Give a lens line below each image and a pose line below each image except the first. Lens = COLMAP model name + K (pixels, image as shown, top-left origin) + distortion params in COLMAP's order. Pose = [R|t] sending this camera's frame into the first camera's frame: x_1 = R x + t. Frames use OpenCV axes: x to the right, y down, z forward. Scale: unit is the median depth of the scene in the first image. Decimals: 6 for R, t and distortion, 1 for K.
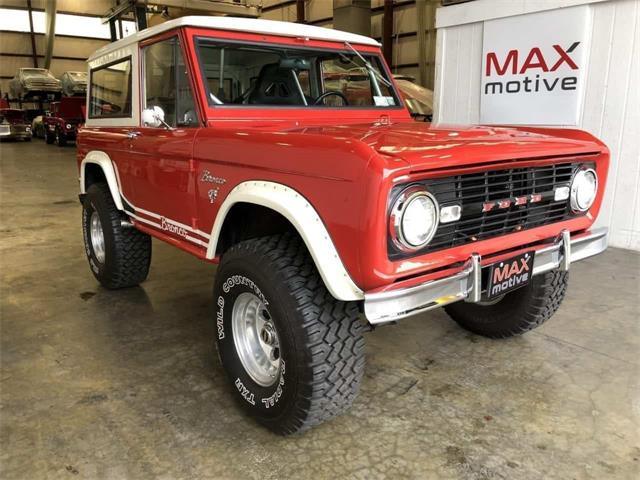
lens RADIAL K [[527.6, 0, 326.4], [0, 527.6, 236.5], [0, 0, 1]] dist [0.027253, -0.019183]
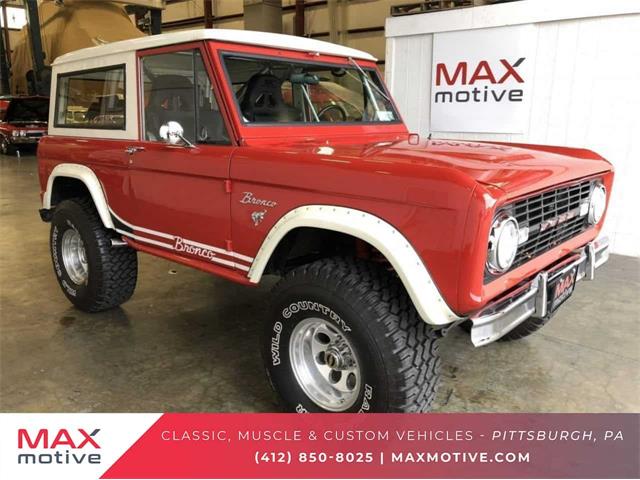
lens RADIAL K [[527.6, 0, 328.7], [0, 527.6, 233.8], [0, 0, 1]] dist [0.027253, -0.019183]
pose [[0.982761, -0.029724, 0.182475, -0.235758], [0.029364, 0.999558, 0.004677, -0.043763], [-0.182534, 0.000762, 0.983199, 0.016824]]
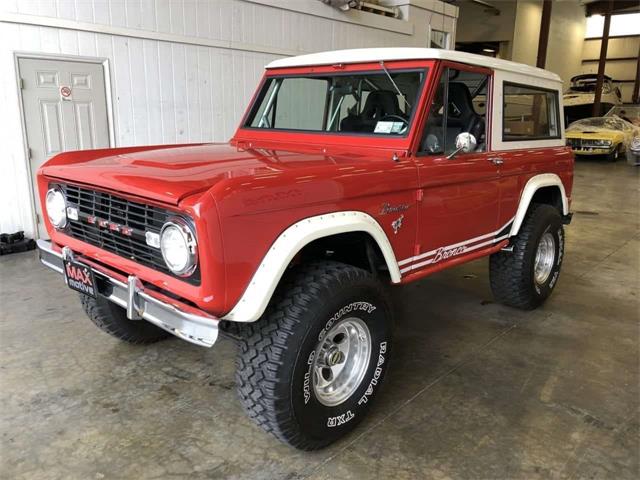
lens RADIAL K [[527.6, 0, 324.9], [0, 527.6, 231.6], [0, 0, 1]] dist [0.027253, -0.019183]
pose [[0.153642, 0.223173, -0.962594, 1.149087], [-0.236232, 0.954208, 0.183523, -0.278677], [0.959473, 0.199199, 0.199328, 0.939696]]
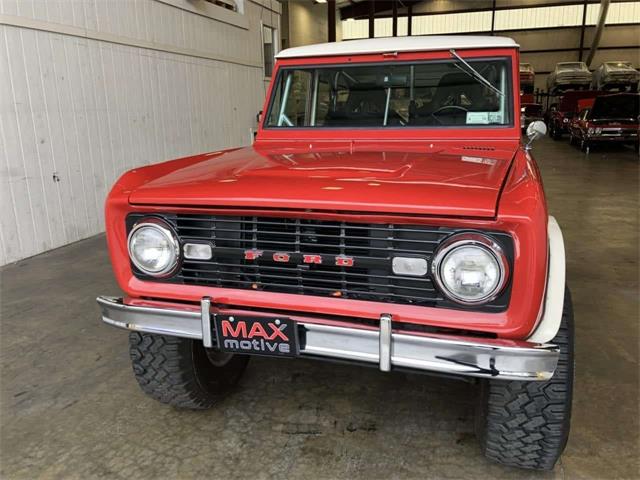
lens RADIAL K [[527.6, 0, 319.6], [0, 527.6, 235.8], [0, 0, 1]] dist [0.027253, -0.019183]
pose [[0.555435, 0.185108, -0.810695, 0.806134], [-0.170737, 0.979525, 0.106680, -0.150129], [0.813843, 0.079161, 0.575667, 0.422072]]
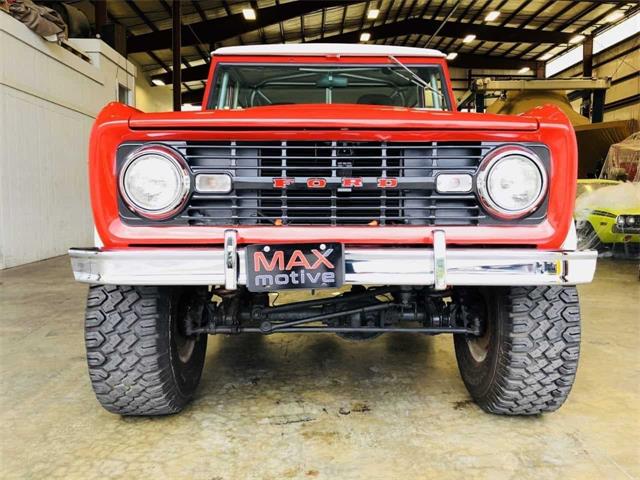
lens RADIAL K [[527.6, 0, 326.4], [0, 527.6, 228.9], [0, 0, 1]] dist [0.027253, -0.019183]
pose [[0.793652, 0.040123, -0.607047, 0.634288], [-0.141946, 0.982495, -0.120641, 0.076675], [0.591580, 0.181915, 0.785455, 0.302293]]
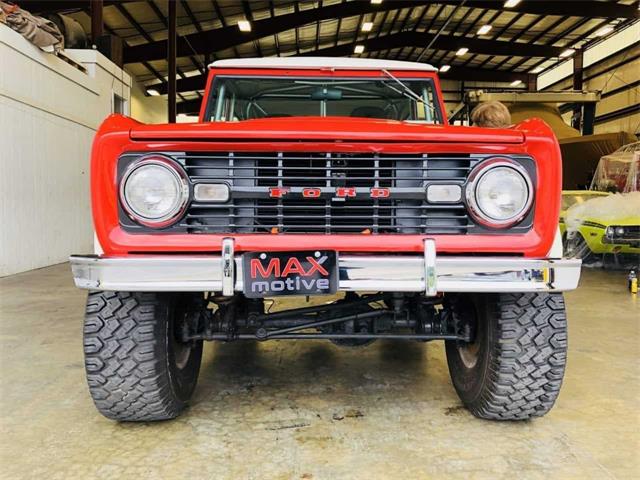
lens RADIAL K [[527.6, 0, 327.2], [0, 527.6, 227.8], [0, 0, 1]] dist [0.027253, -0.019183]
pose [[0.801489, 0.029299, -0.597292, 0.645802], [-0.142887, 0.979251, -0.143701, 0.081664], [0.580688, 0.200520, 0.789045, 0.286562]]
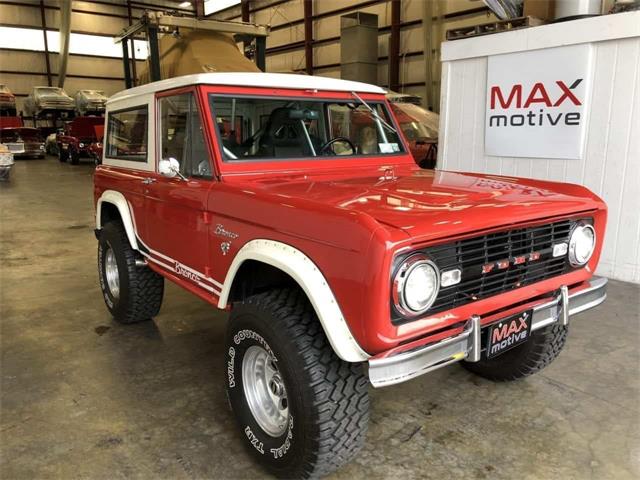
lens RADIAL K [[527.6, 0, 321.6], [0, 527.6, 237.1], [0, 0, 1]] dist [0.027253, -0.019183]
pose [[0.999750, 0.004558, -0.021873, -0.000068], [-0.005067, 0.999716, -0.023271, -0.068044], [0.021761, 0.023376, 0.999490, -0.041814]]
